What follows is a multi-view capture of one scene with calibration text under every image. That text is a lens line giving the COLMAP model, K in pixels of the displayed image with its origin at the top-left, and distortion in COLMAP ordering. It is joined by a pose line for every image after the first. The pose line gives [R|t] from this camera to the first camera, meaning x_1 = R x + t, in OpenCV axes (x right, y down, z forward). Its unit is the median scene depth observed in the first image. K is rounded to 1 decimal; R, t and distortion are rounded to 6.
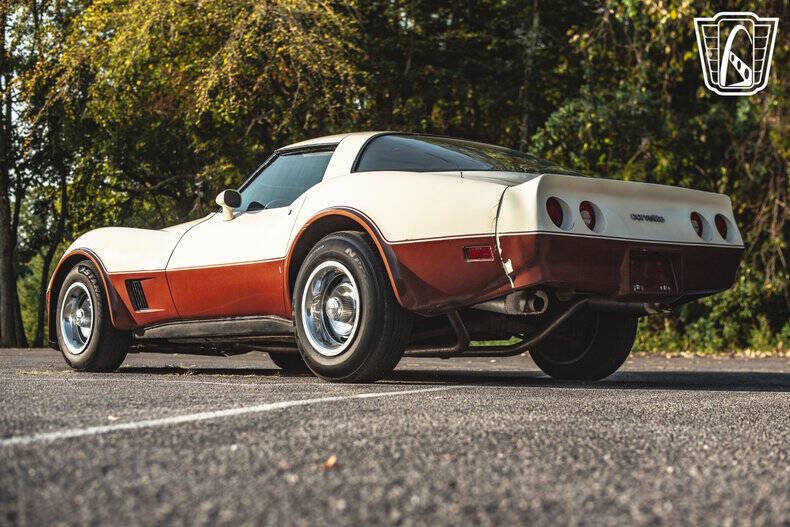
lens RADIAL K [[1310.2, 0, 395.9], [0, 1310.2, 310.2], [0, 0, 1]] dist [-0.116124, 0.179392]
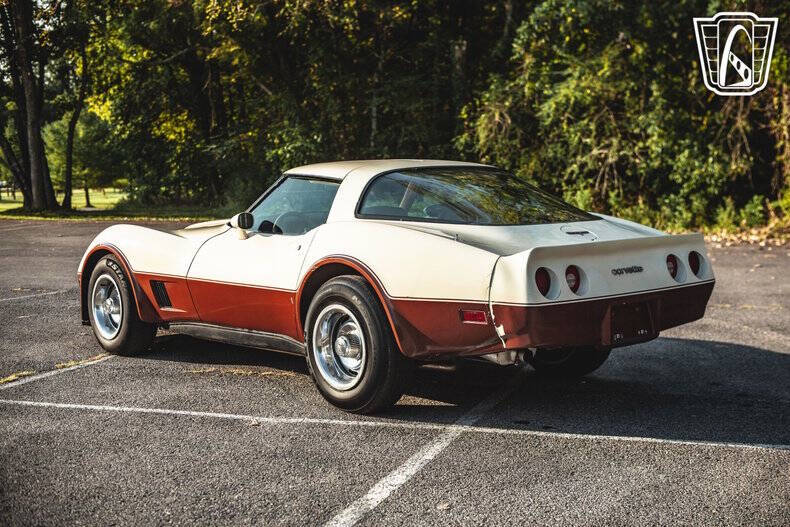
lens RADIAL K [[1193.6, 0, 393.8], [0, 1193.6, 251.7], [0, 0, 1]] dist [-0.128930, 0.239560]
pose [[0.999871, -0.016011, 0.000824, -0.002568], [0.015787, 0.992220, 0.123489, -0.159548], [-0.002794, -0.123460, 0.992346, 0.011094]]
